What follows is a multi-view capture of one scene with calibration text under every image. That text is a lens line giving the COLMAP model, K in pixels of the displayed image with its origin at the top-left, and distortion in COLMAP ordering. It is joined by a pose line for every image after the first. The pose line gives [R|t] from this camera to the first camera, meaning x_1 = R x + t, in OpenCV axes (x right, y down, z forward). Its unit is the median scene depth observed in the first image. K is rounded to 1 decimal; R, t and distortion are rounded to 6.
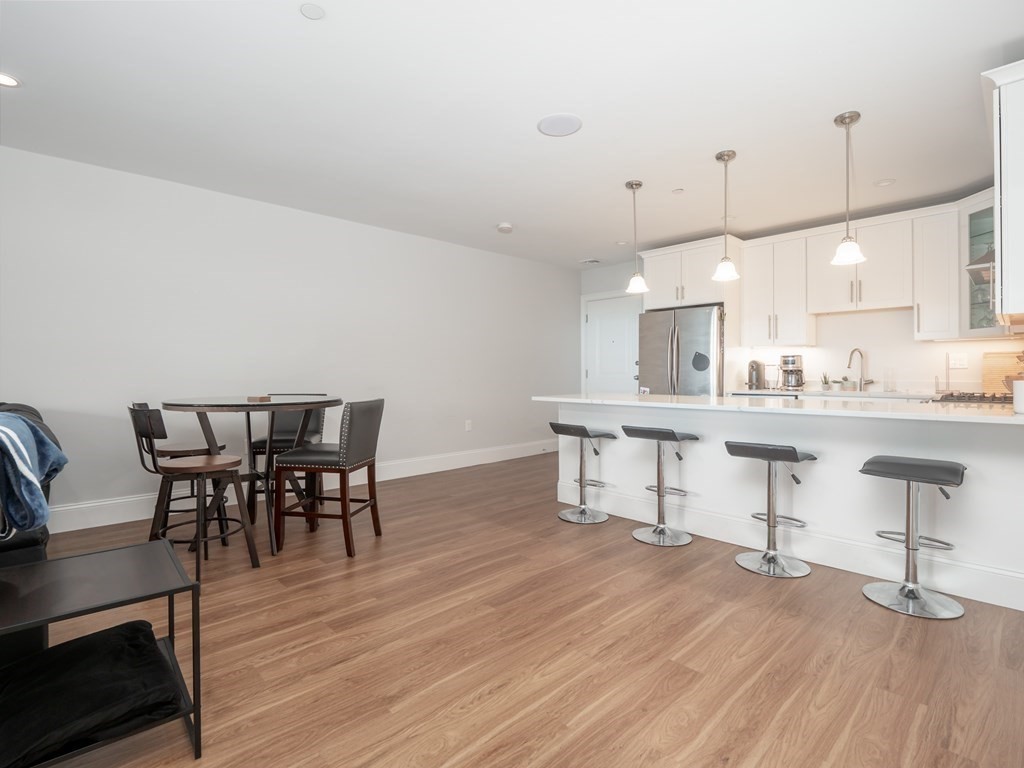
lens RADIAL K [[498.8, 0, 505.6], [0, 498.8, 375.9], [0, 0, 1]] dist [-0.005635, -0.008483]
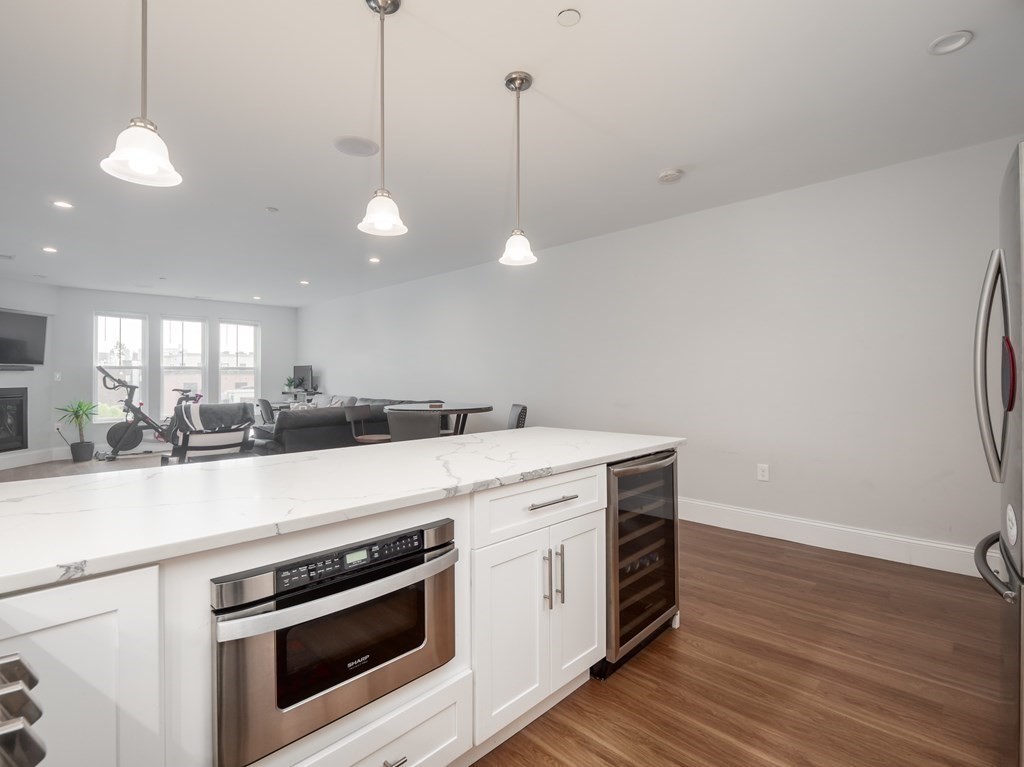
lens RADIAL K [[498.8, 0, 505.6], [0, 498.8, 375.4], [0, 0, 1]] dist [-0.005635, -0.008483]
pose [[0.030282, -0.003218, -0.999536, 0.705855], [-0.003230, 0.999989, -0.003317, -0.028203], [0.999536, 0.003329, 0.030271, 0.813078]]
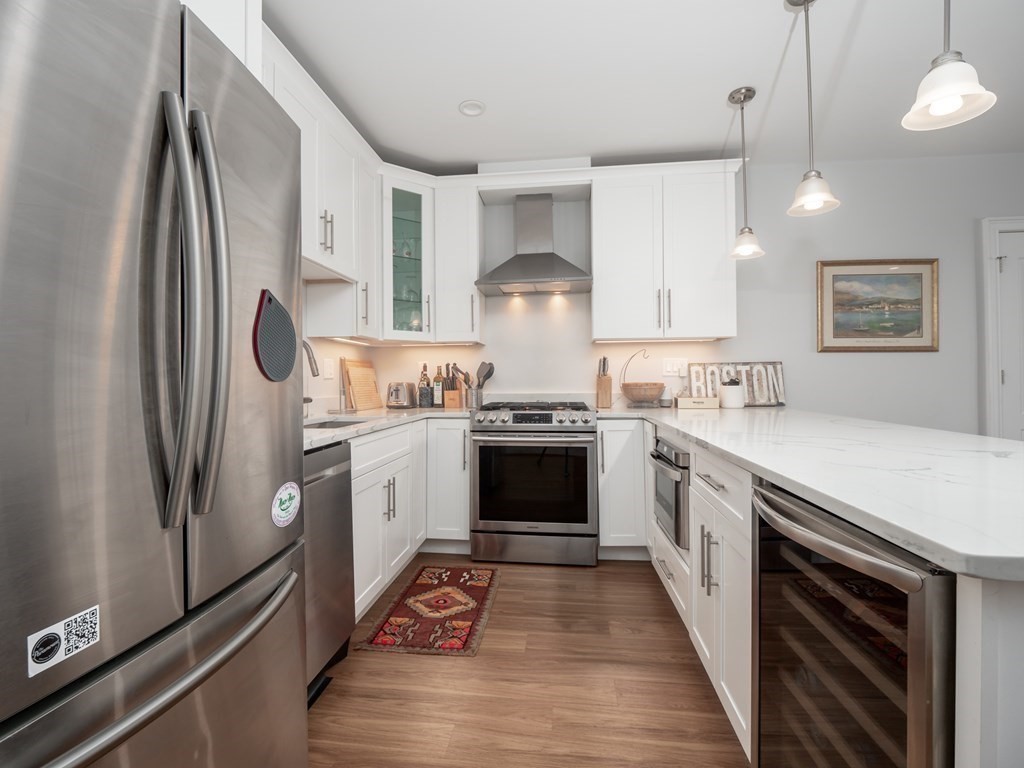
lens RADIAL K [[498.8, 0, 505.6], [0, 498.8, 375.9], [0, 0, 1]] dist [-0.005635, -0.008483]
pose [[-0.640943, 0.015764, 0.767427, 0.174409], [0.017010, 0.999835, -0.006331, -0.009832], [-0.767400, 0.008996, -0.641106, 1.179294]]
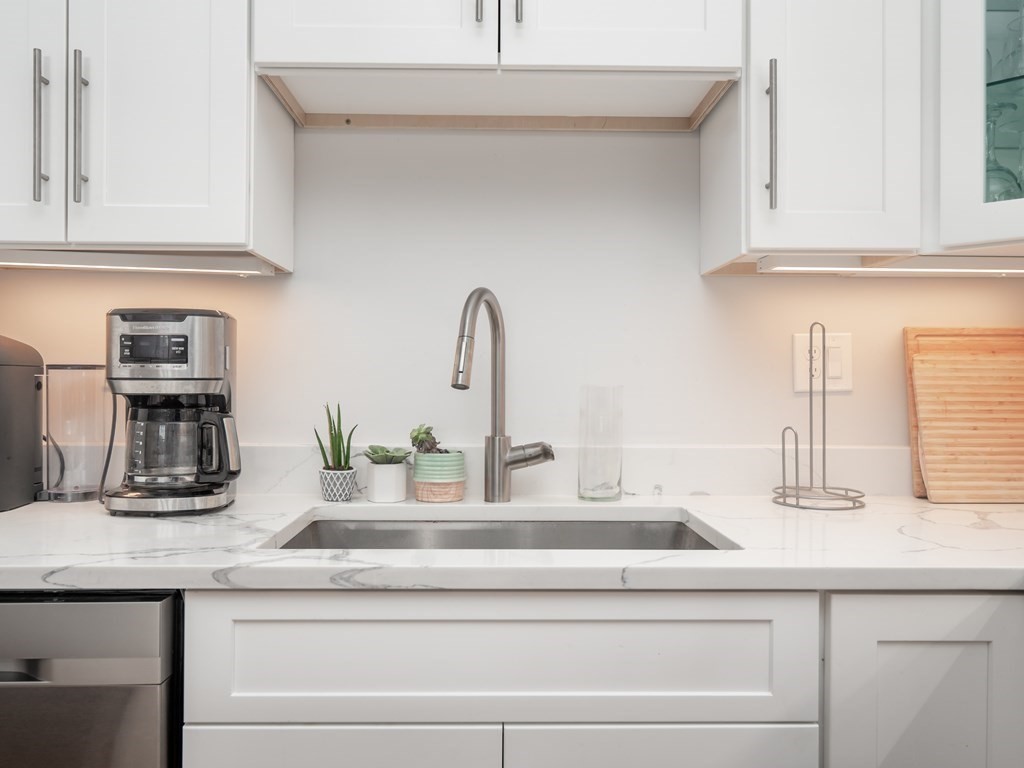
lens RADIAL K [[779.9, 0, 512.0], [0, 779.9, 384.0], [0, 0, 1]] dist [-0.015930, -0.007884]
pose [[0.667059, 0.004494, 0.744991, 0.493456], [-0.003108, 0.999990, -0.003250, -0.016953], [-0.744998, -0.000148, 0.667067, 0.797141]]
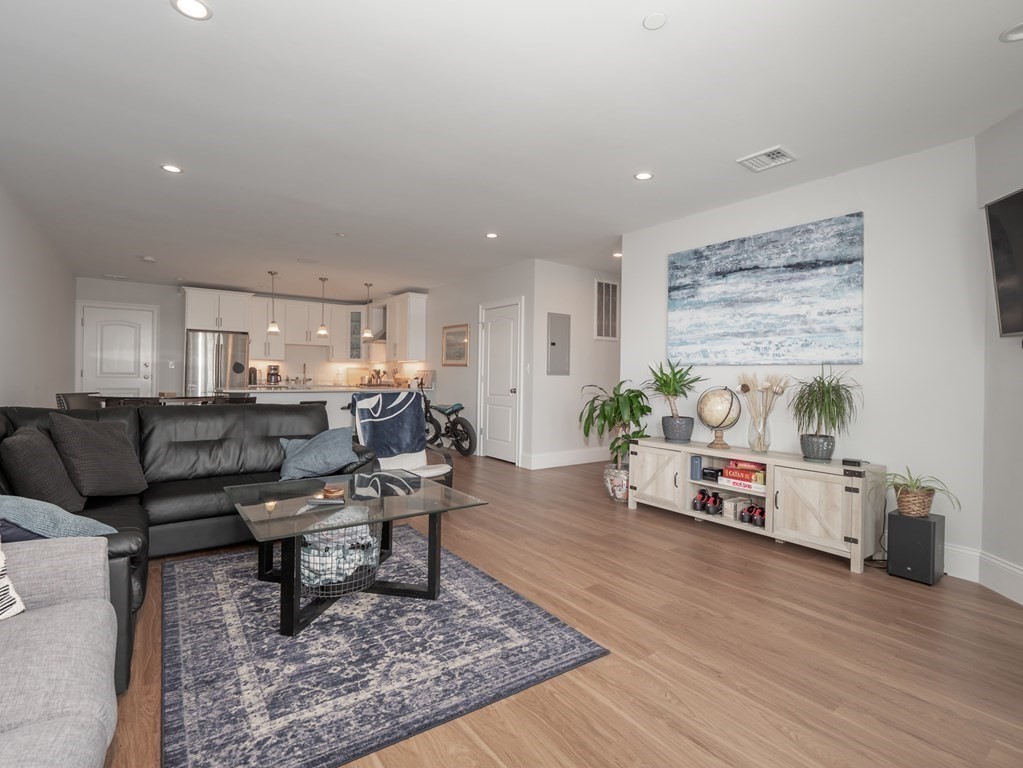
lens RADIAL K [[498.4, 0, 505.1], [0, 498.4, 376.0], [0, 0, 1]] dist [-0.005635, -0.008483]
pose [[0.131104, 0.003738, 0.991362, -1.220163], [-0.009341, 0.999953, -0.002535, -0.006228], [-0.991325, -0.008928, 0.131133, -0.082074]]
